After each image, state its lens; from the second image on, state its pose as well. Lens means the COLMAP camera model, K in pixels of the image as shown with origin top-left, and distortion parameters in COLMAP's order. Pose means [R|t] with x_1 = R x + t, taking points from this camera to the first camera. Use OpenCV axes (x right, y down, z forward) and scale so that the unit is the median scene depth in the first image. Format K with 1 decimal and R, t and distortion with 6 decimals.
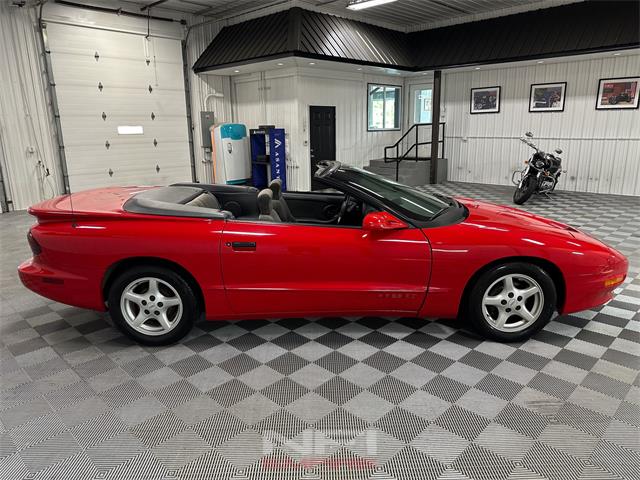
lens RADIAL K [[459.5, 0, 320.0], [0, 459.5, 240.0], [0, 0, 1]] dist [-0.030075, 0.040918]
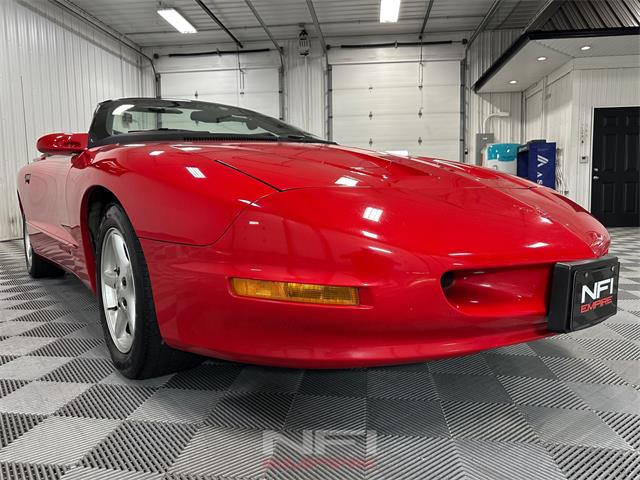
lens RADIAL K [[460.0, 0, 320.6], [0, 460.0, 238.3], [0, 0, 1]] dist [-0.034269, 0.045039]
pose [[0.622038, 0.077385, -0.779154, 0.330757], [-0.182128, 0.982109, -0.047860, 0.025172], [0.761510, 0.171676, 0.625003, 0.297869]]
